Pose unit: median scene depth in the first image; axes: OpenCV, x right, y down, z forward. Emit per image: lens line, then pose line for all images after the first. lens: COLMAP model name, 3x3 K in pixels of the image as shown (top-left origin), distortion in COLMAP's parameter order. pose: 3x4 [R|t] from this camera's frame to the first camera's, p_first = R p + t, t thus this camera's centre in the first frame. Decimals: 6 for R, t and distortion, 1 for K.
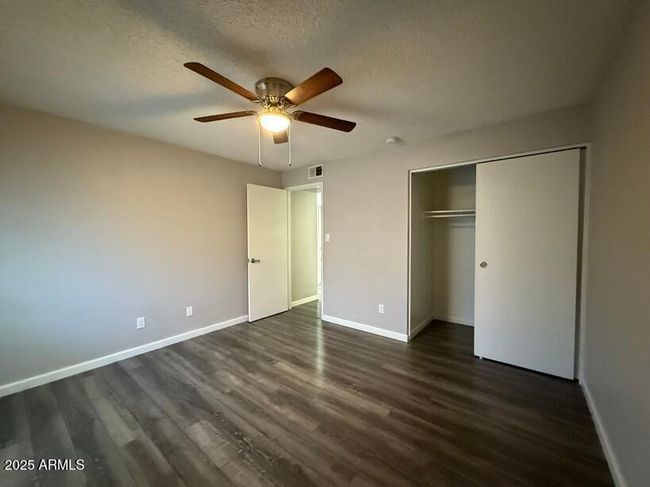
lens RADIAL K [[258.4, 0, 324.5], [0, 258.4, 243.1], [0, 0, 1]] dist [0.002695, 0.000147]
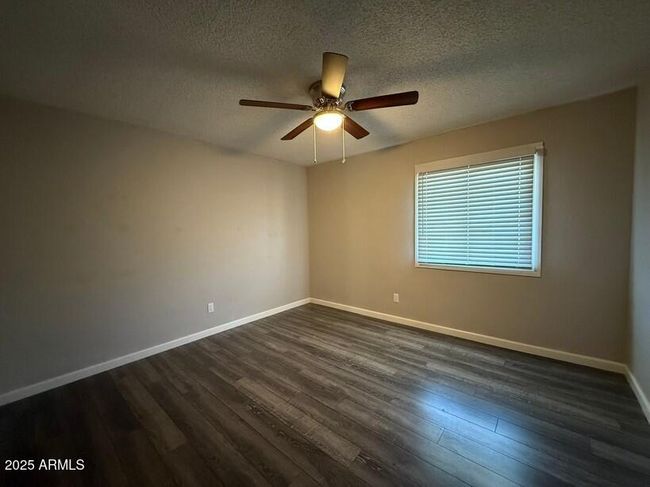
lens RADIAL K [[258.4, 0, 324.8], [0, 258.4, 241.8], [0, 0, 1]] dist [0.002695, 0.000147]
pose [[-0.998795, 0.026413, 0.041369, -0.209100], [0.029994, 0.995627, 0.088475, -0.072728], [-0.038851, 0.089610, -0.995219, 2.103369]]
